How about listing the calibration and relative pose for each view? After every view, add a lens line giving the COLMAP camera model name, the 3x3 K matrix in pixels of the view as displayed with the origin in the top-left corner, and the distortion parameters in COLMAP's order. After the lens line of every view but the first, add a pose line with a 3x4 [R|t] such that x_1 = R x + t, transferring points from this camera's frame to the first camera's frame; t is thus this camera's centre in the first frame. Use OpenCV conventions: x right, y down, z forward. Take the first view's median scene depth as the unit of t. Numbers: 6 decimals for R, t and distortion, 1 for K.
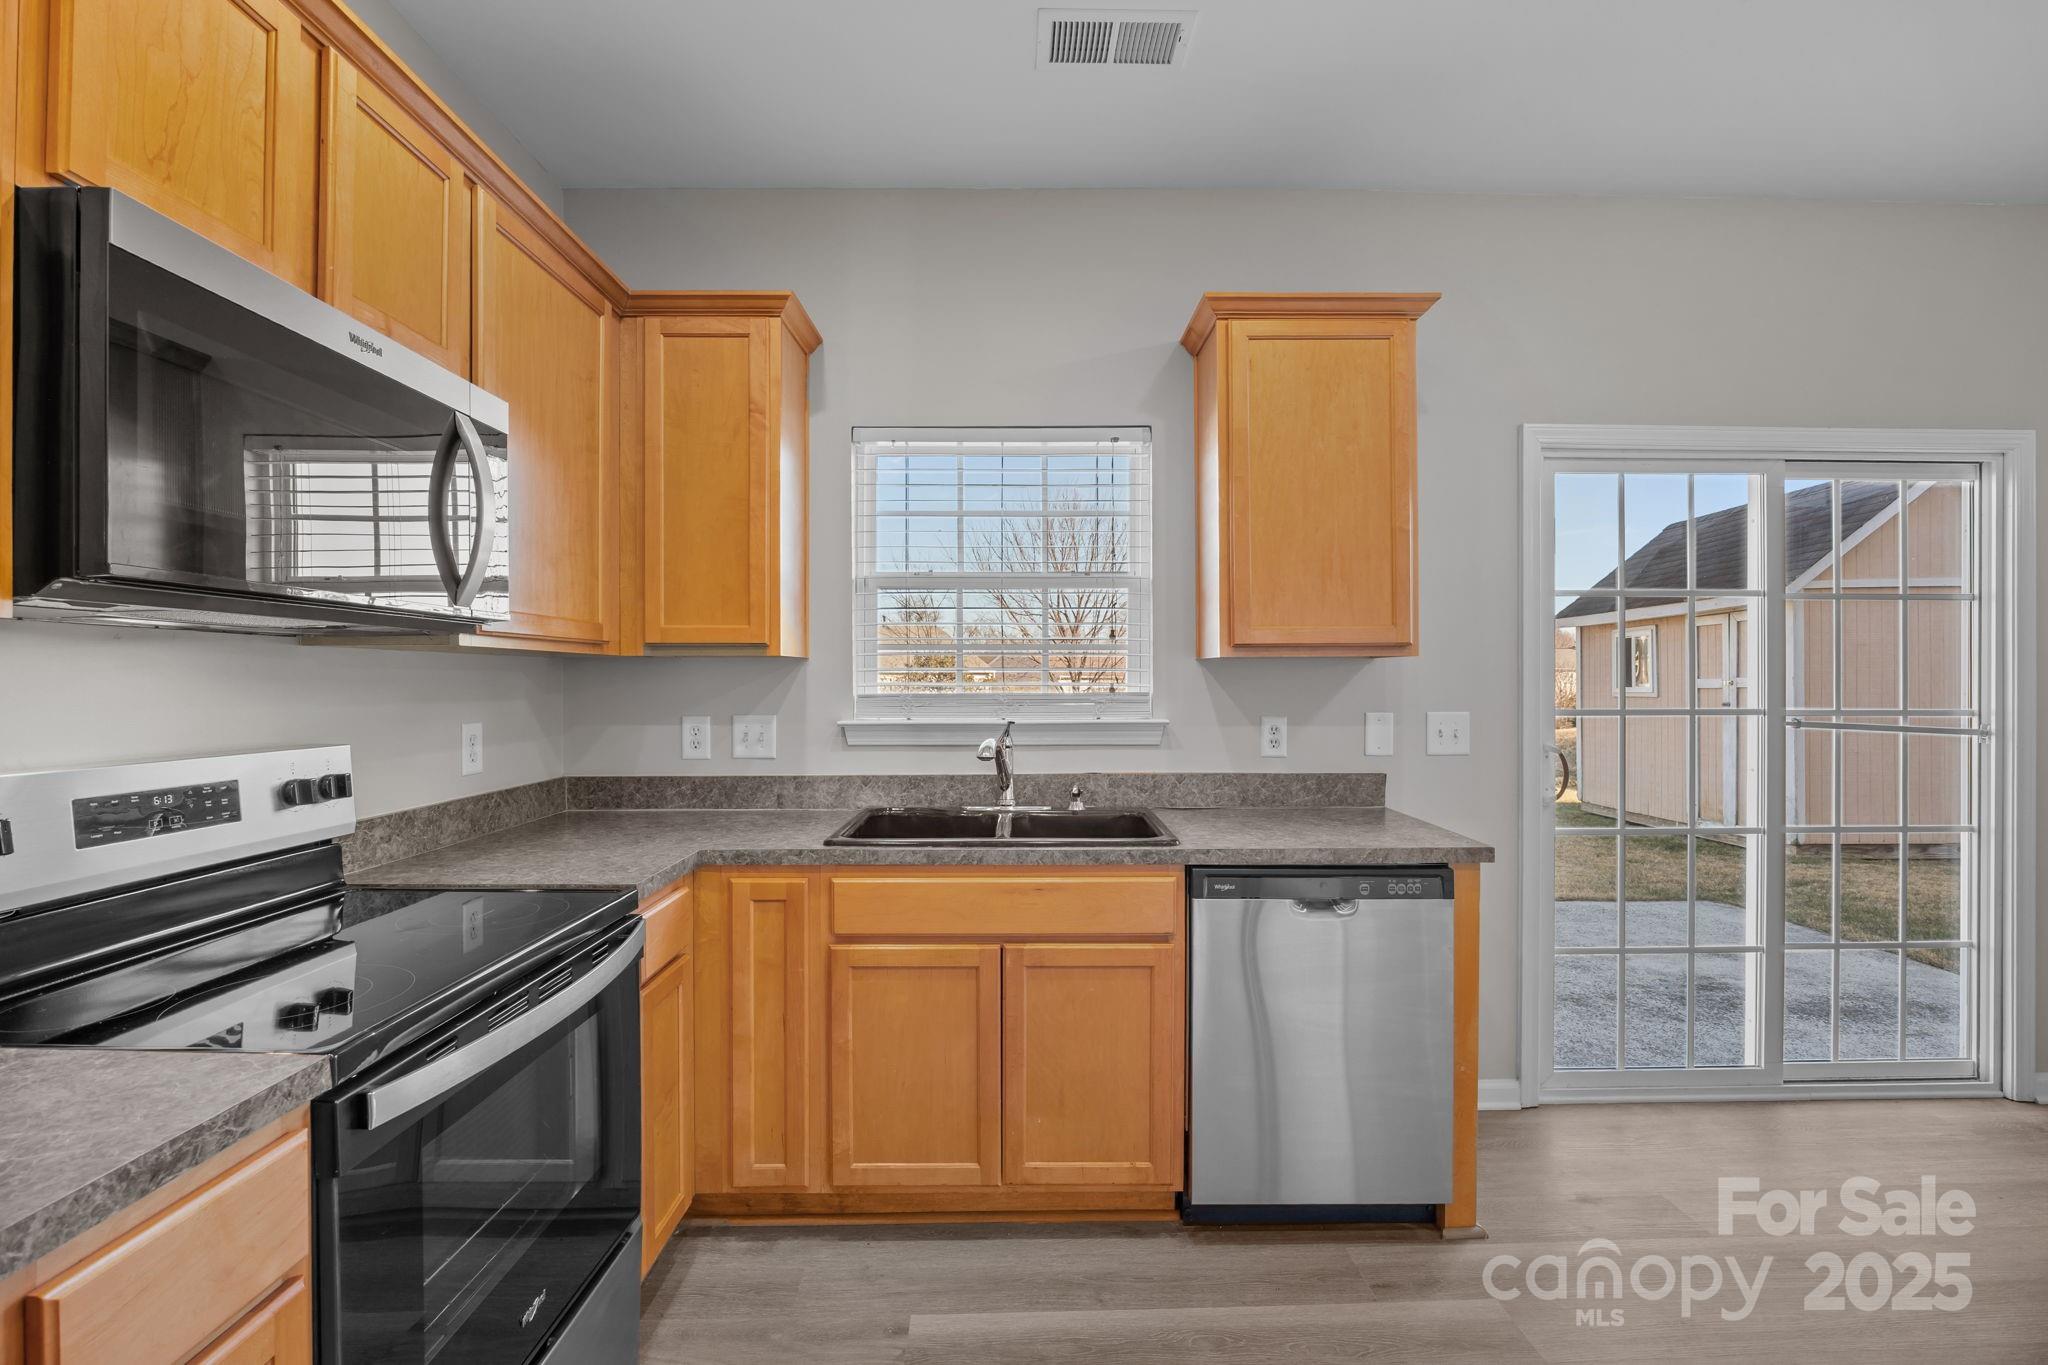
lens RADIAL K [[970.3, 0, 1038.4], [0, 970.3, 665.8], [0, 0, 1]] dist [-0.000261, -0.000057]
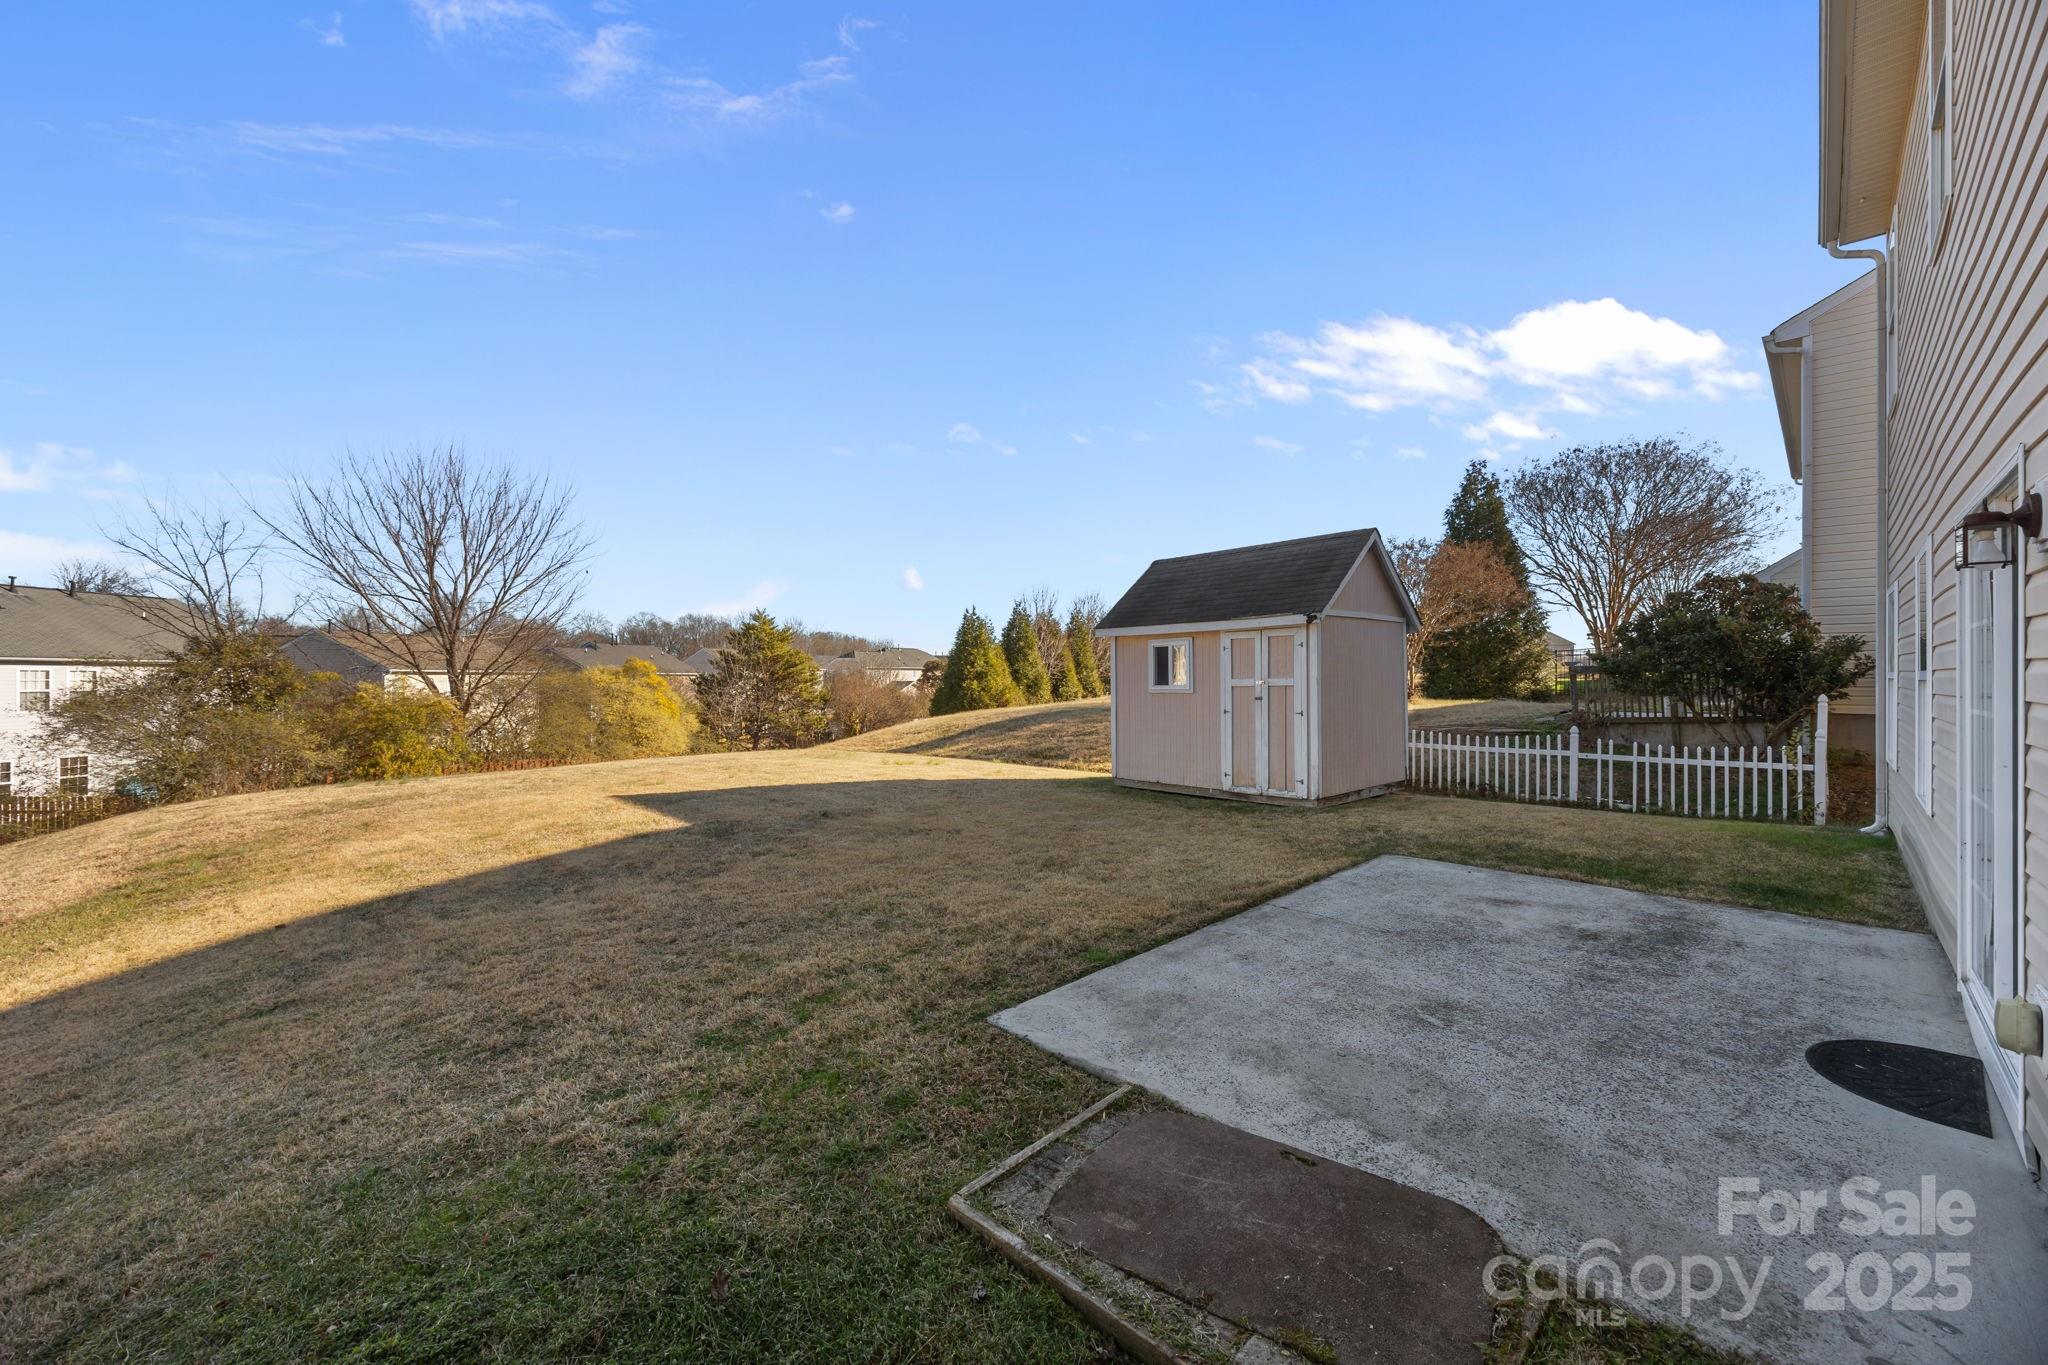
lens RADIAL K [[790.1, 0, 1022.9], [0, 790.1, 673.7], [0, 0, 1]] dist [0.000415, 0.000028]
pose [[0.728062, 0.001504, 0.685510, -0.272437], [-0.007320, 0.999958, 0.005580, 0.002627], [-0.685472, -0.009081, 0.728042, 0.422313]]
